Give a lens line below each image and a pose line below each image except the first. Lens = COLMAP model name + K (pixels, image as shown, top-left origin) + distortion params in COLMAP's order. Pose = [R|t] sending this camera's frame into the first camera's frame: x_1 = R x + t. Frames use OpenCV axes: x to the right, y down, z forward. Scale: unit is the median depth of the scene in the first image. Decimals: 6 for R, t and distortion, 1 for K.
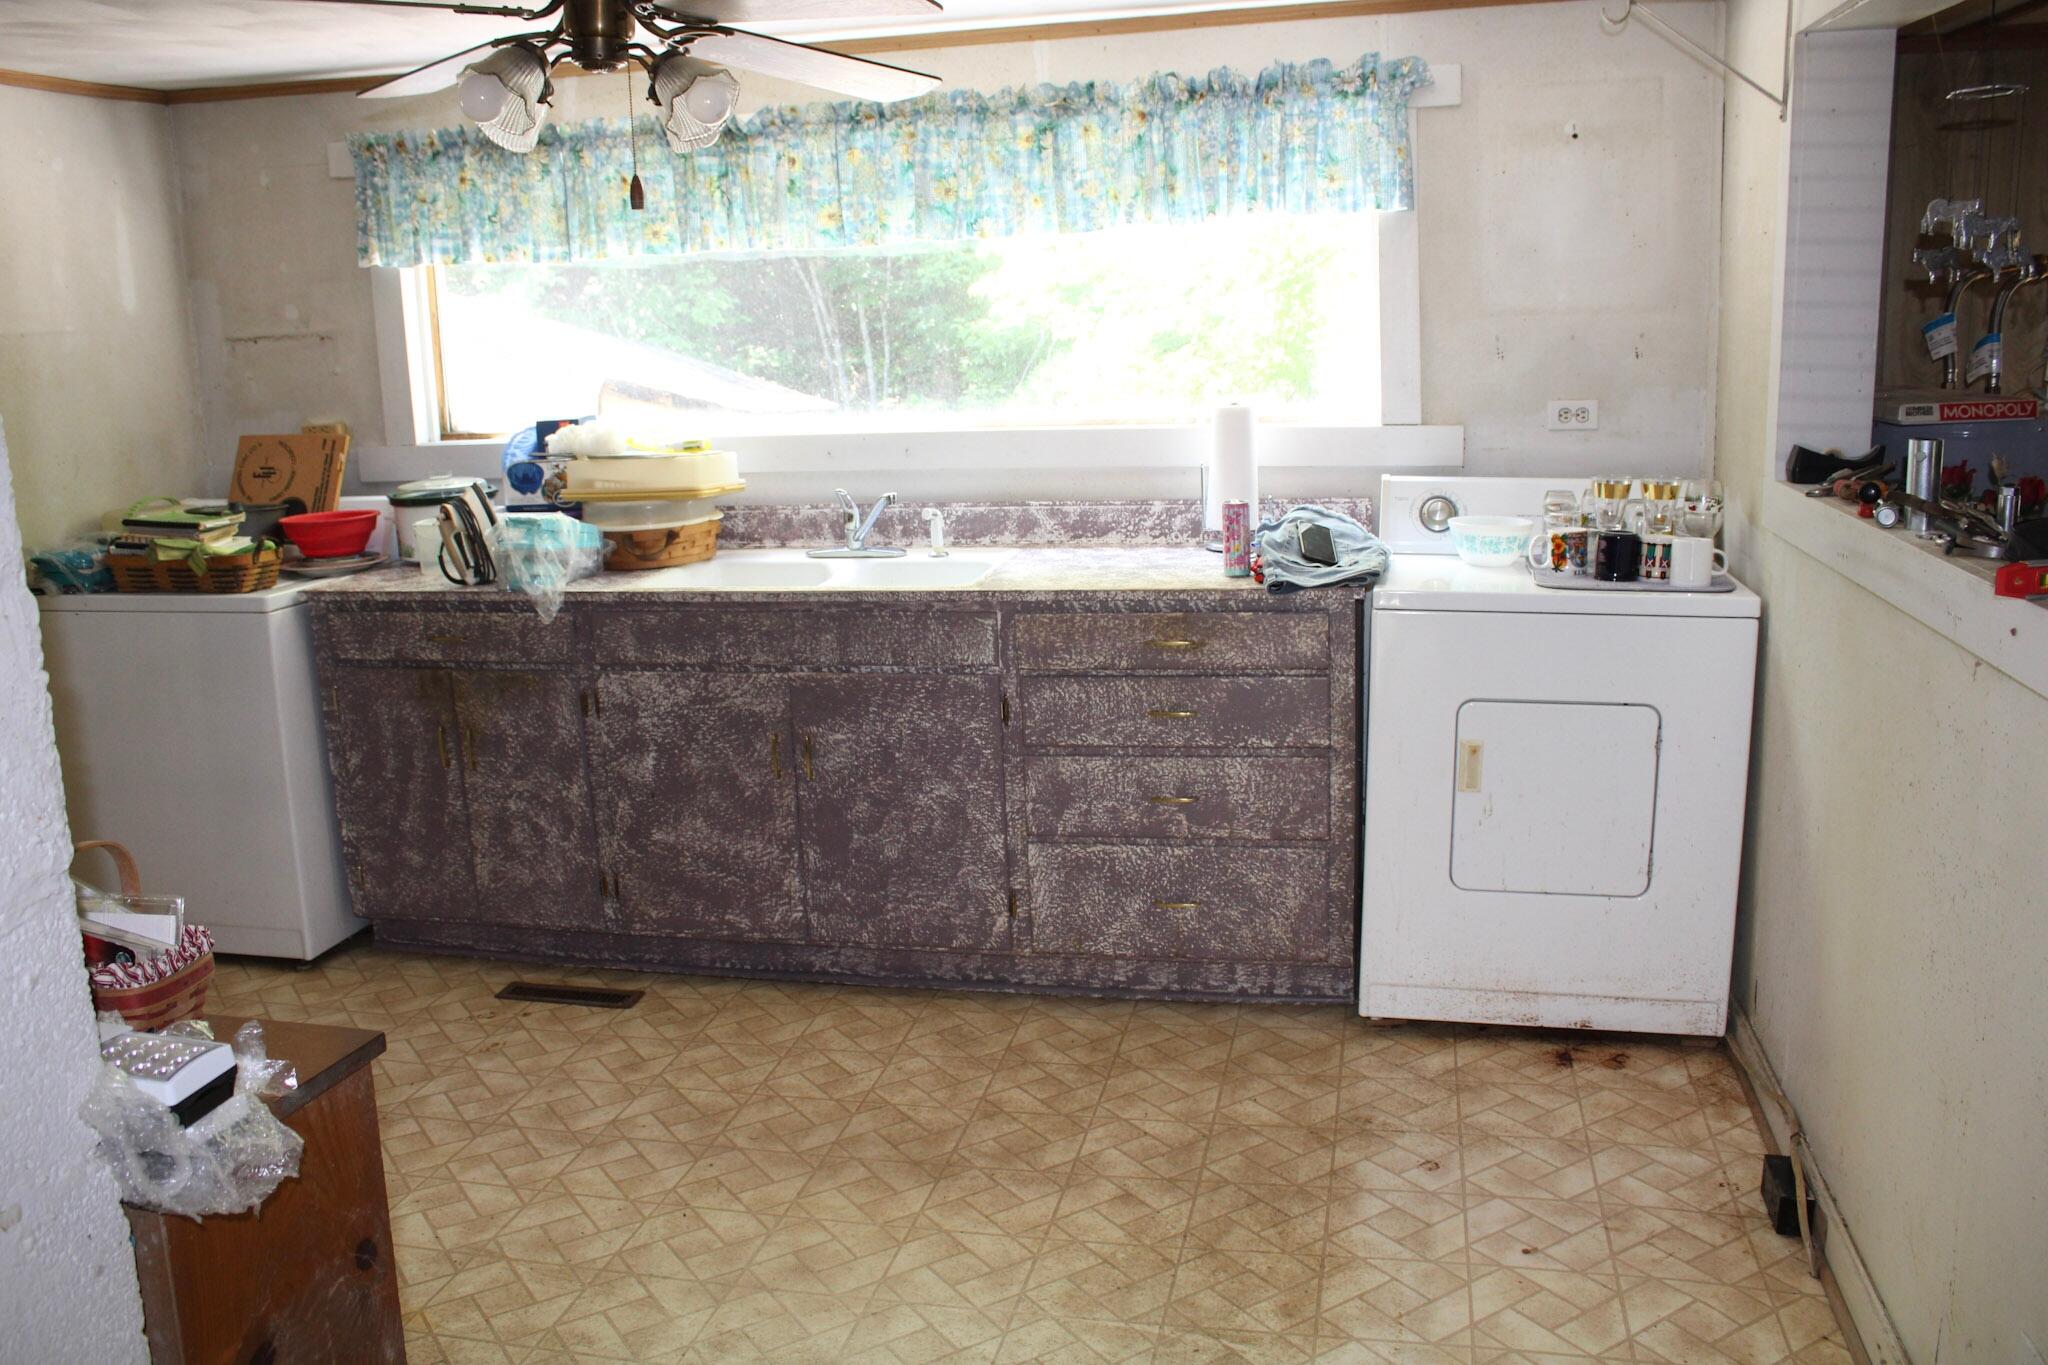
lens RADIAL K [[1722.2, 0, 1028.7], [0, 1722.2, 659.9], [0, 0, 1]] dist [-0.160866, 0.166276]
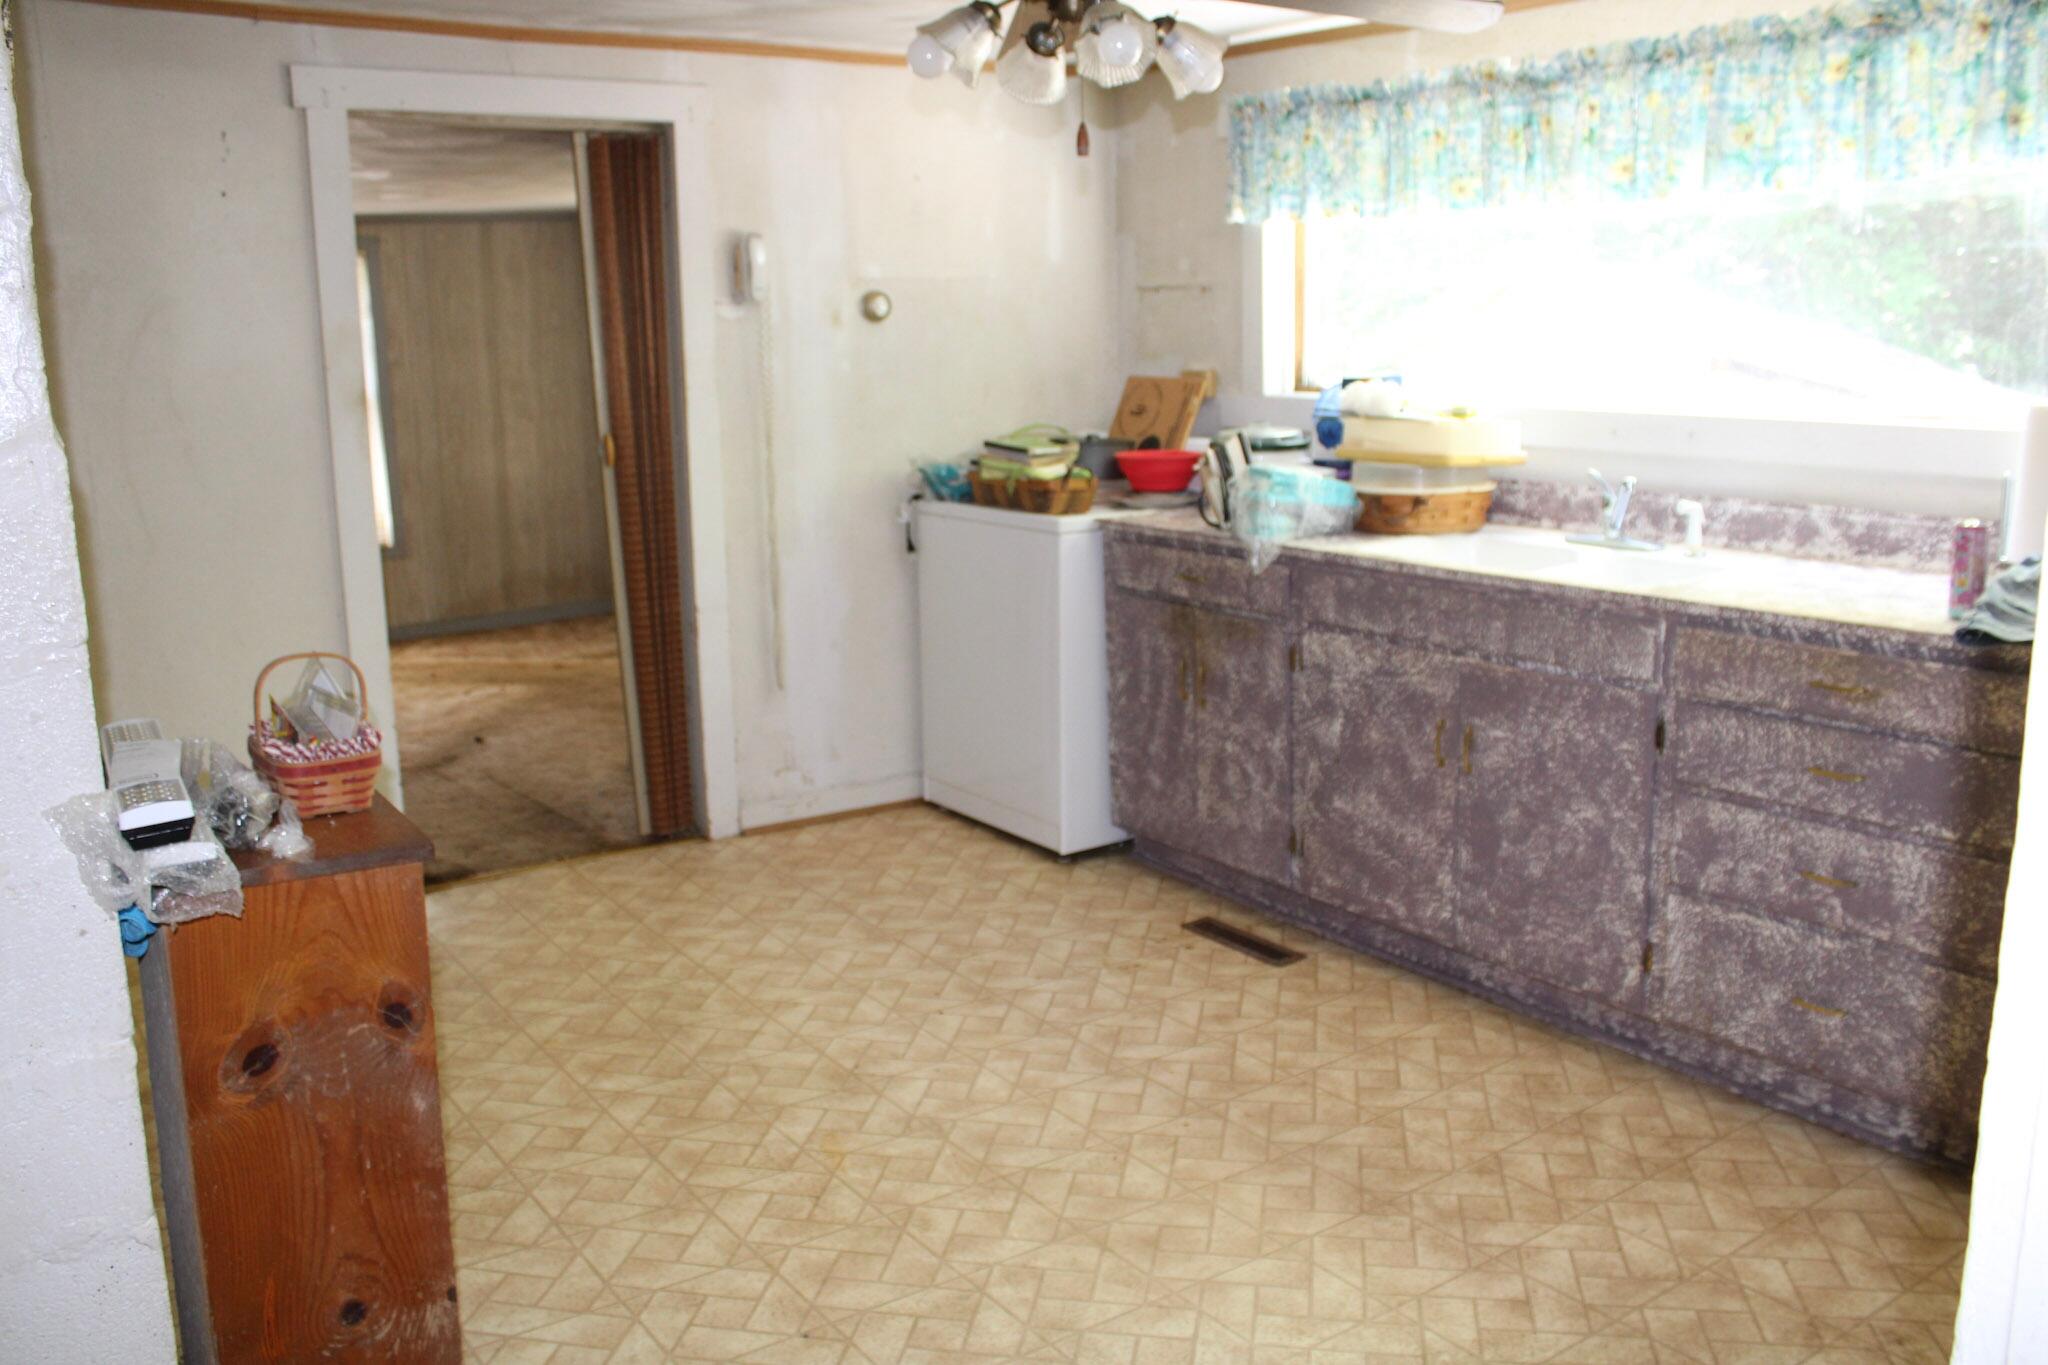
lens RADIAL K [[1722.2, 0, 1028.7], [0, 1722.2, 659.9], [0, 0, 1]] dist [-0.160866, 0.166276]
pose [[0.741198, 0.149709, -0.654380, 0.284170], [-0.138901, 0.987921, 0.068688, -0.021401], [0.656759, 0.039983, 0.753040, 0.140089]]
